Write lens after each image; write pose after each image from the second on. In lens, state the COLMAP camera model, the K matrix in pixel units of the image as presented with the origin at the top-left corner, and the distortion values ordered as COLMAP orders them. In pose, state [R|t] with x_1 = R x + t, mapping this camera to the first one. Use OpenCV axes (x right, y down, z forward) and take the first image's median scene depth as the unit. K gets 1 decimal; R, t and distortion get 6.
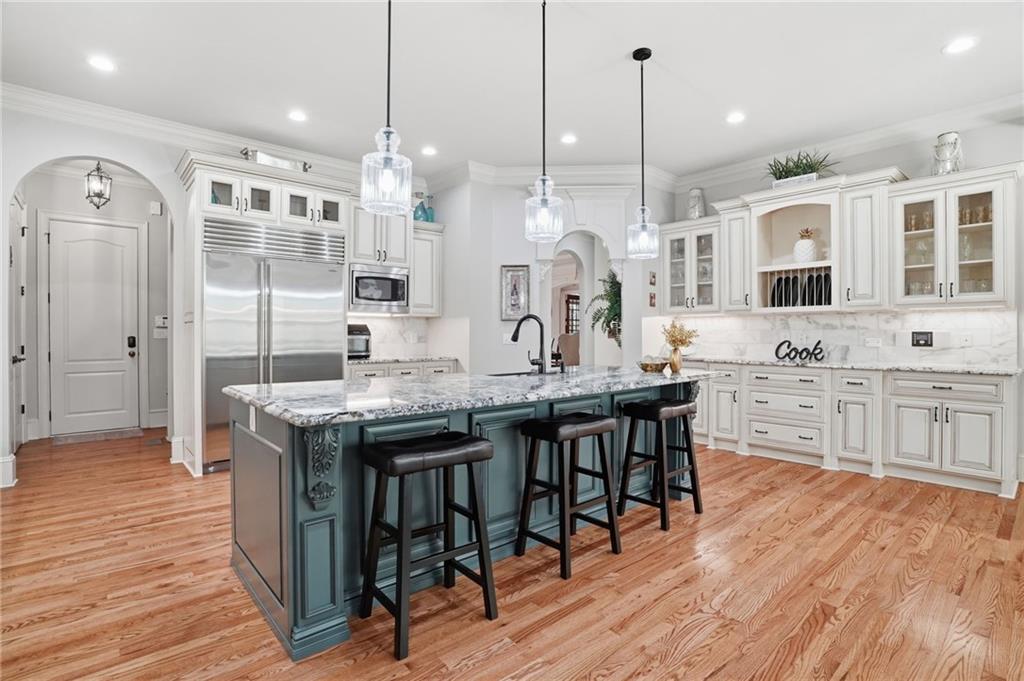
lens RADIAL K [[496.5, 0, 510.6], [0, 496.5, 335.0], [0, 0, 1]] dist [-0.025267, 0.007862]
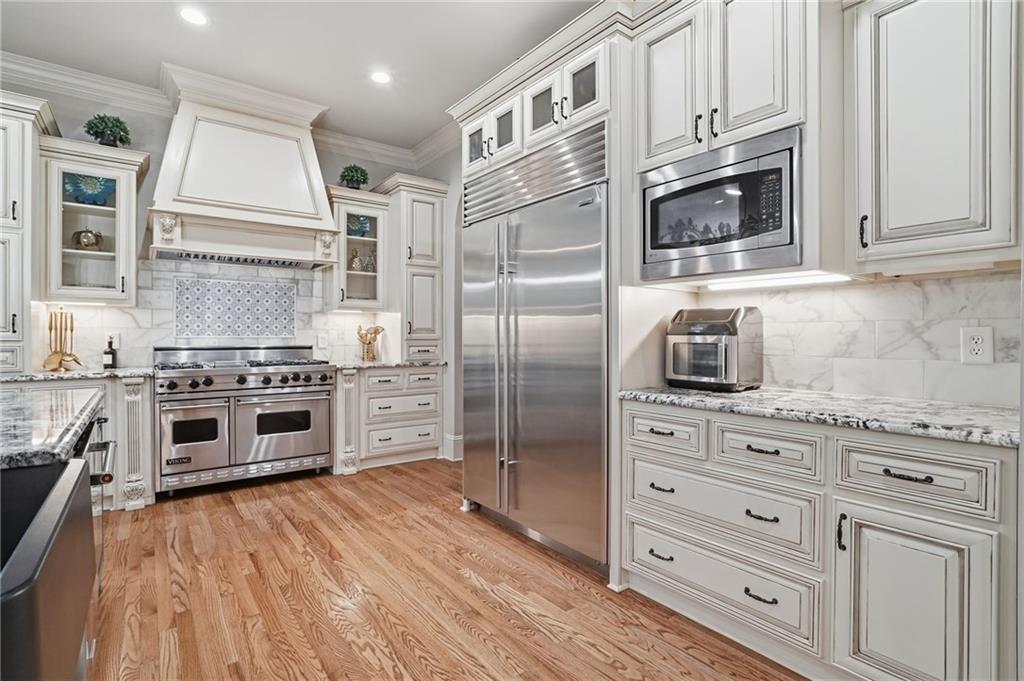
lens RADIAL K [[496.5, 0, 507.9], [0, 496.5, 339.0], [0, 0, 1]] dist [-0.025267, 0.007862]
pose [[-0.079245, 0.002783, -0.996851, 0.155948], [-0.006495, 0.999973, 0.003309, 0.004321], [0.996834, 0.006737, -0.079225, 1.070788]]
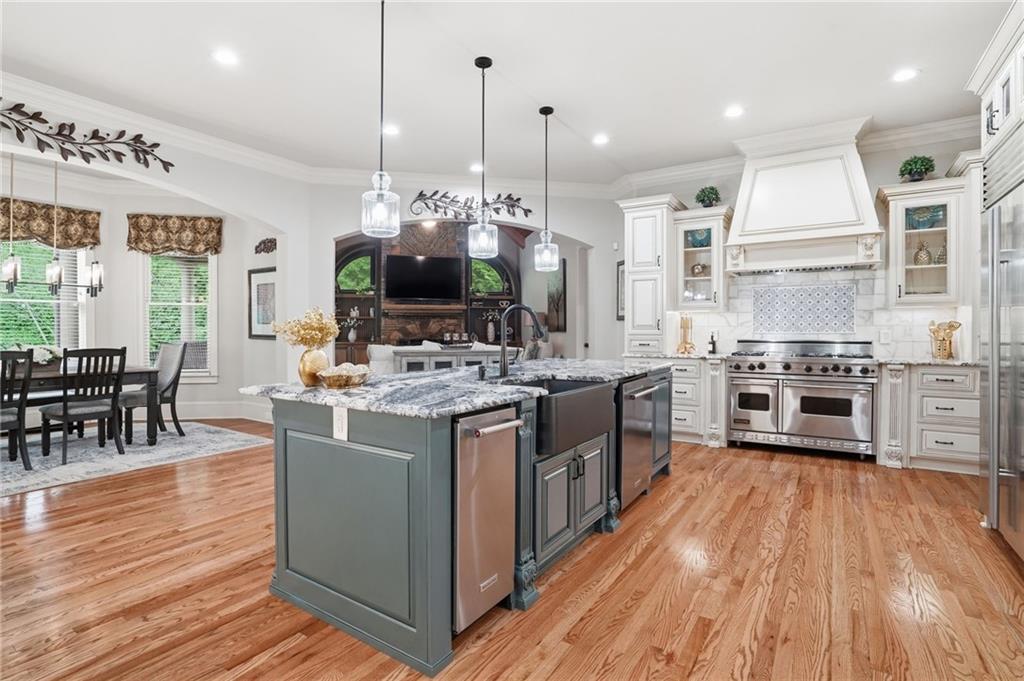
lens RADIAL K [[496.5, 0, 514.6], [0, 496.5, 336.3], [0, 0, 1]] dist [-0.025267, 0.007862]
pose [[-0.960261, -0.000317, -0.279104, 0.214691], [-0.004675, 0.999877, 0.014949, 0.001285], [0.279065, 0.015660, -0.960145, 1.409876]]
